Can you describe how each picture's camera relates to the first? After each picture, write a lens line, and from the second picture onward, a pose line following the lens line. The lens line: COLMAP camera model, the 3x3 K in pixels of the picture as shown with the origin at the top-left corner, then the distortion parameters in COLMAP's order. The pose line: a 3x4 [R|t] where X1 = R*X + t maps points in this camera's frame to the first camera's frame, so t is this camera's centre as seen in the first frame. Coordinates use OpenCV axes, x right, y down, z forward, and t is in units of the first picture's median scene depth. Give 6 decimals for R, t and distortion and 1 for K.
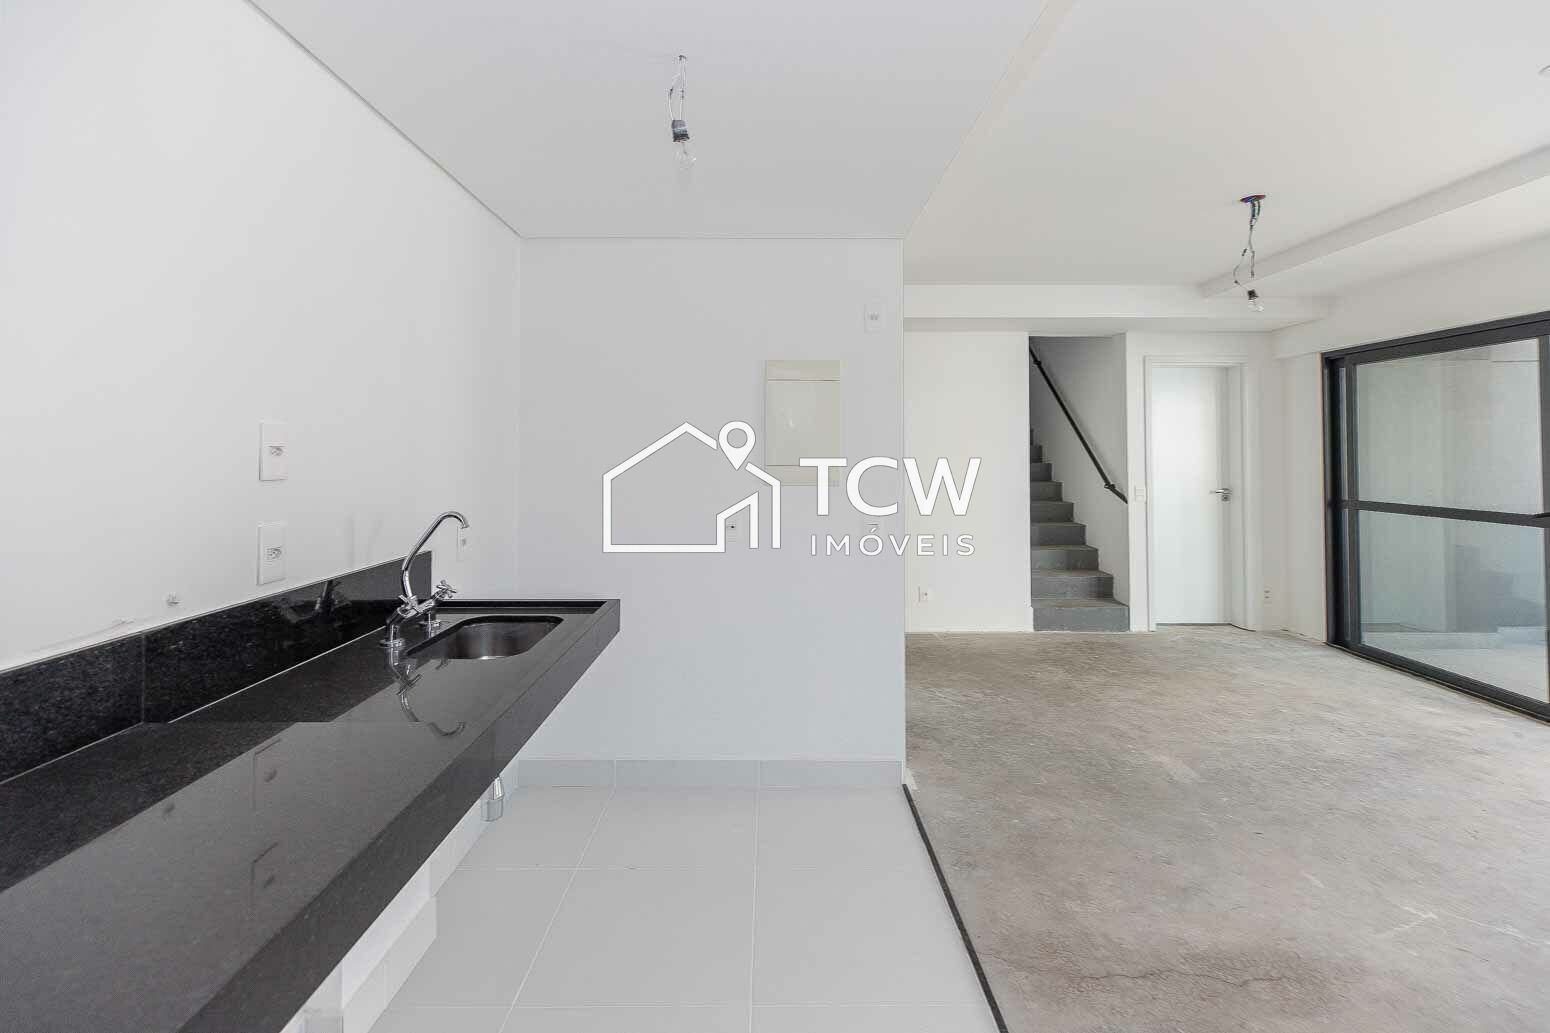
lens RADIAL K [[715.3, 0, 767.1], [0, 715.3, 440.4], [0, 0, 1]] dist [0.000433, -0.000453]
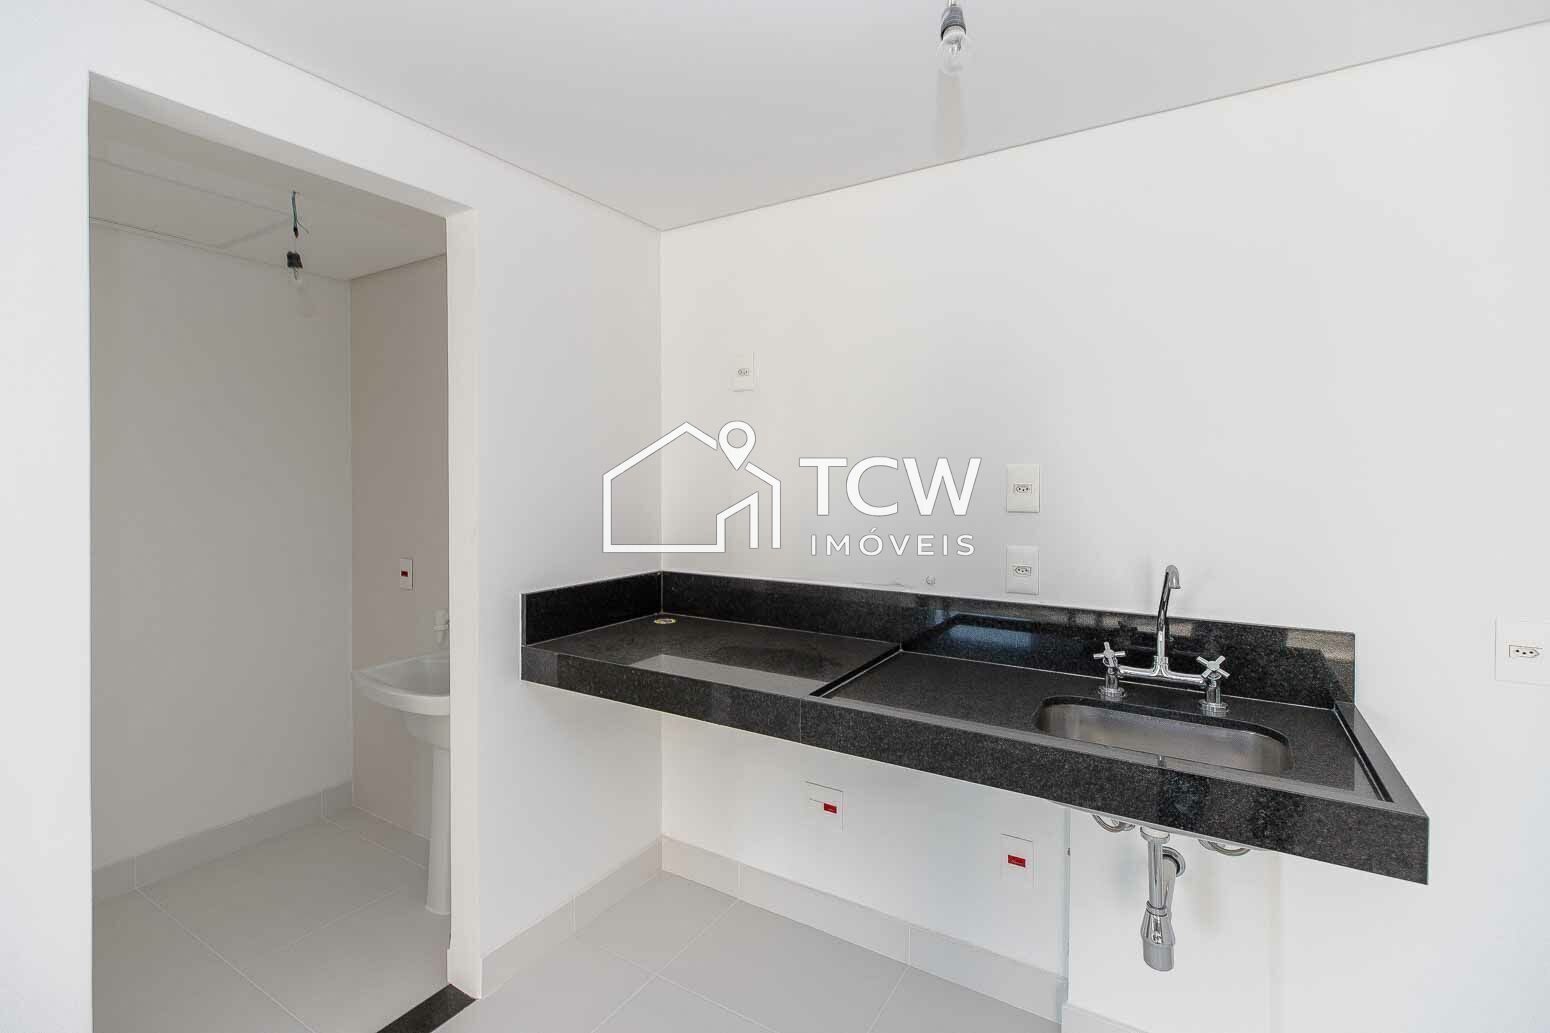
lens RADIAL K [[694.8, 0, 791.6], [0, 694.8, 504.1], [0, 0, 1]] dist [0.001312, 0.000117]
pose [[-0.507276, 0.018217, -0.861591, 0.239650], [0.012122, 0.999828, 0.014002, 0.010418], [0.861699, -0.003341, -0.507409, 0.555950]]
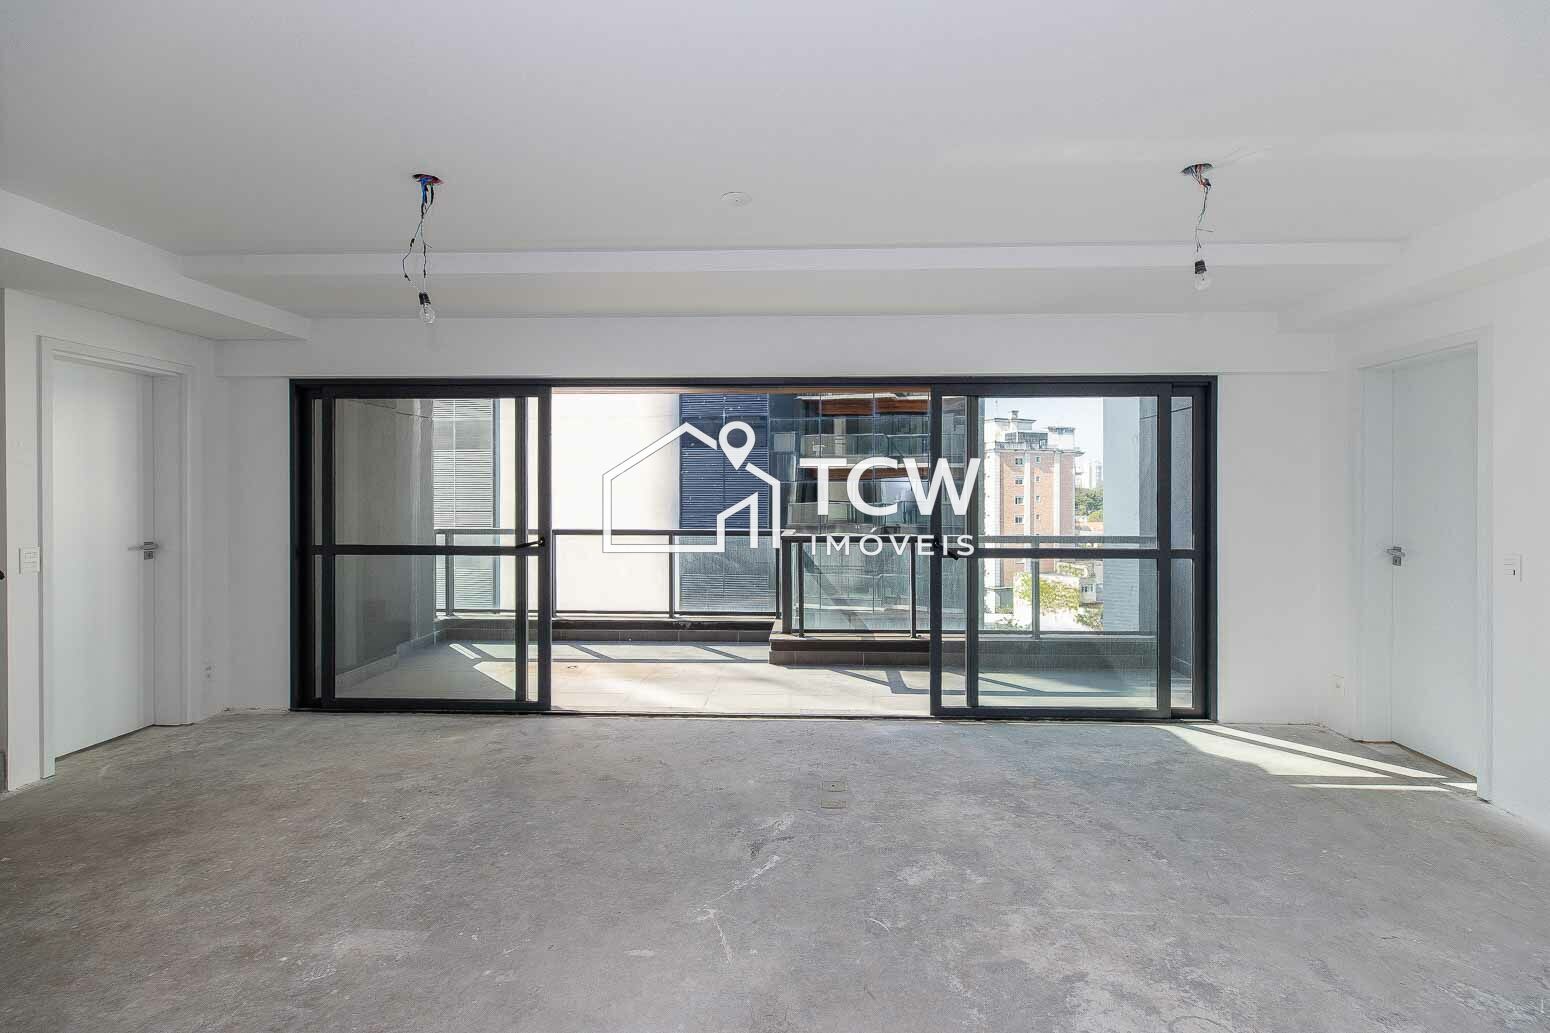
lens RADIAL K [[700.6, 0, 800.2], [0, 700.6, 496.9], [0, 0, 1]] dist [0.001697, 0.000038]
pose [[0.025408, -0.003797, 0.999670, -0.095767], [-0.021244, 0.999765, 0.004337, 0.006882], [-0.999451, -0.021347, 0.025321, 0.518911]]
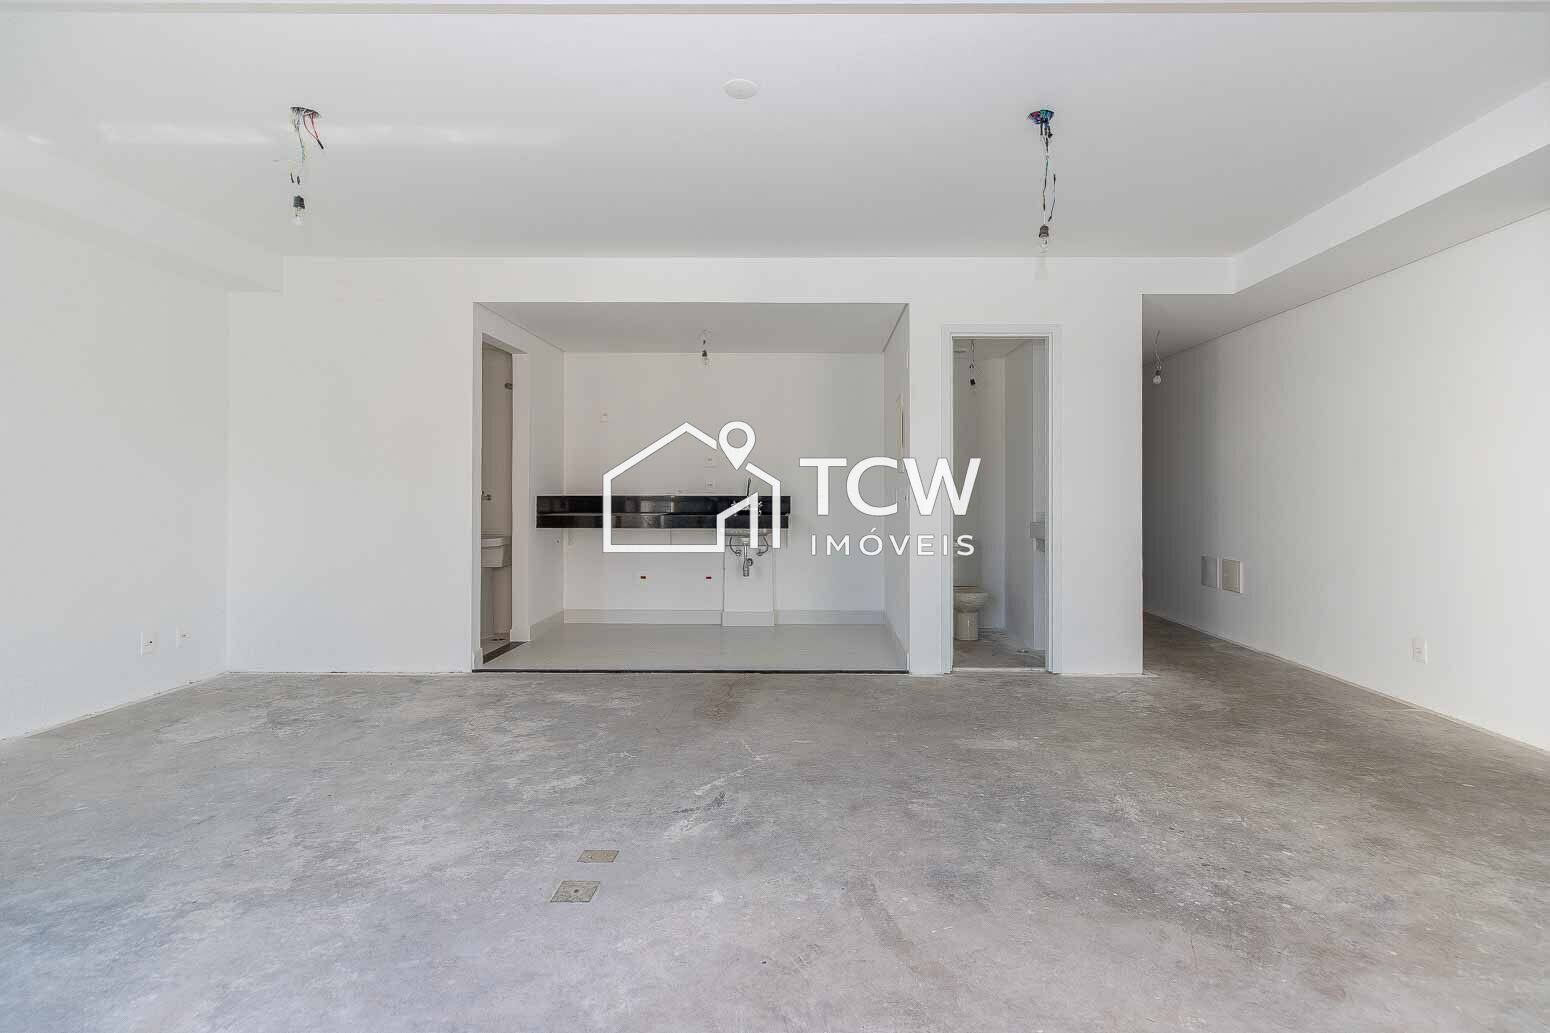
lens RADIAL K [[719.1, 0, 810.0], [0, 719.1, 488.2], [0, 0, 1]] dist [0.002933, 0.000755]
pose [[-0.003730, -0.005052, -0.999980, 1.425618], [0.016092, 0.999857, -0.005111, 0.089467], [0.999864, -0.016111, -0.003648, 0.681505]]
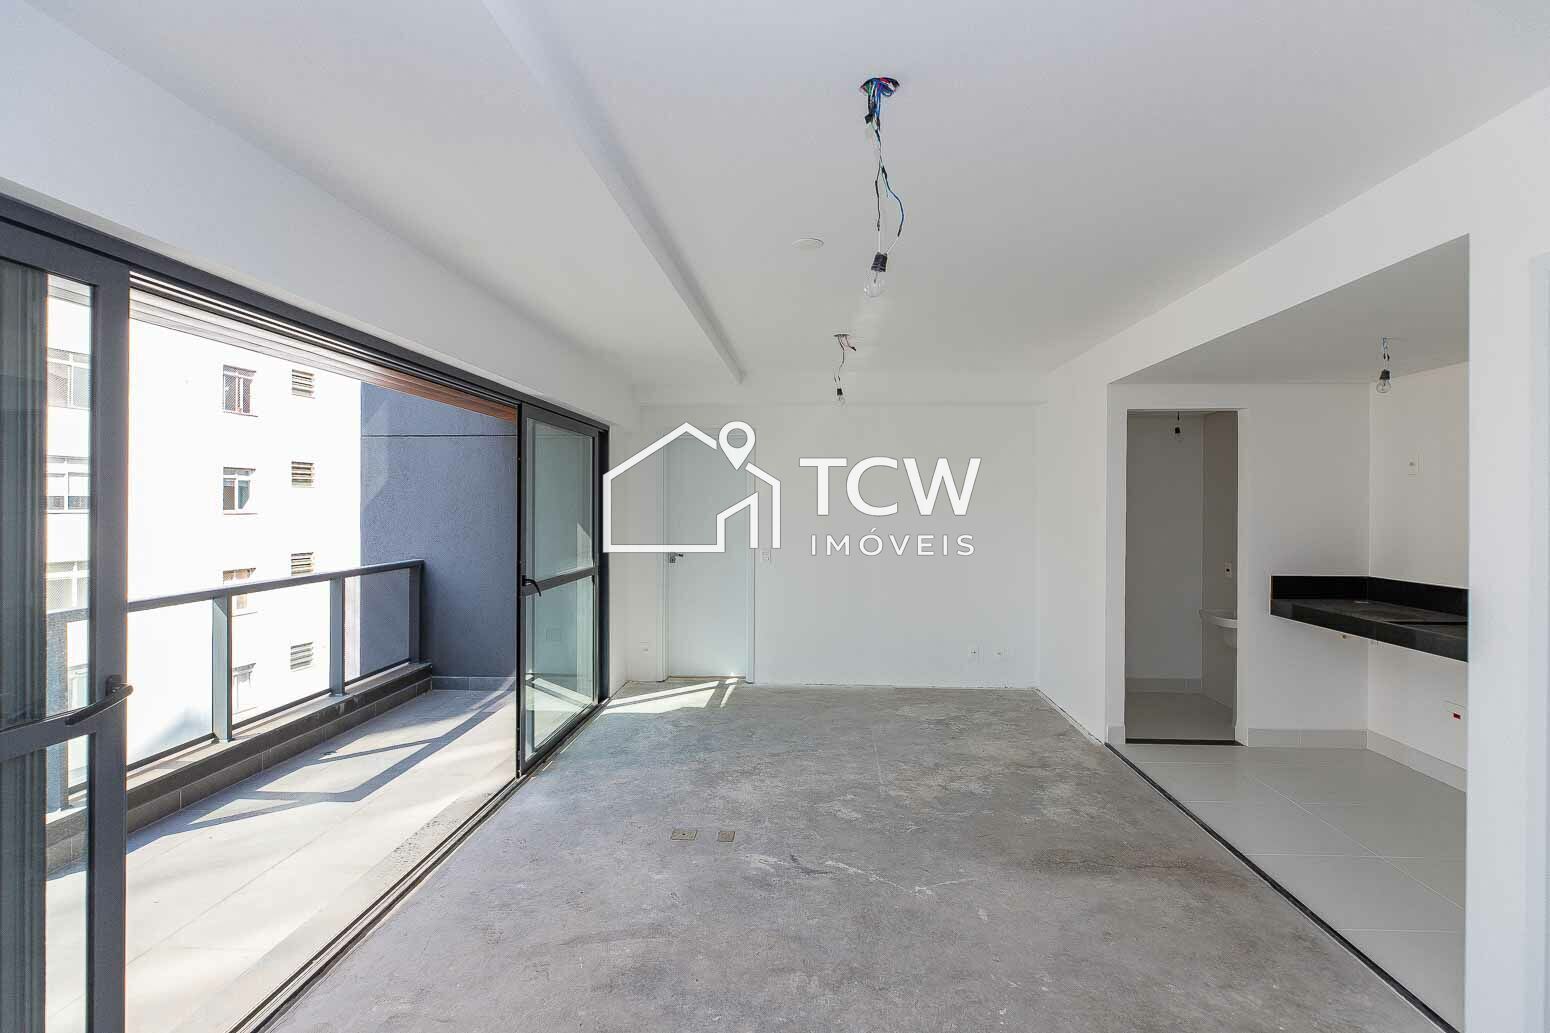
lens RADIAL K [[758.5, 0, 782.8], [0, 758.5, 510.1], [0, 0, 1]] dist [-0.006651, -0.000096]
pose [[-0.999054, -0.003049, 0.043369, 0.684428], [-0.003555, 0.999926, -0.011598, -0.009662], [-0.043330, -0.011741, -0.998992, 1.475593]]
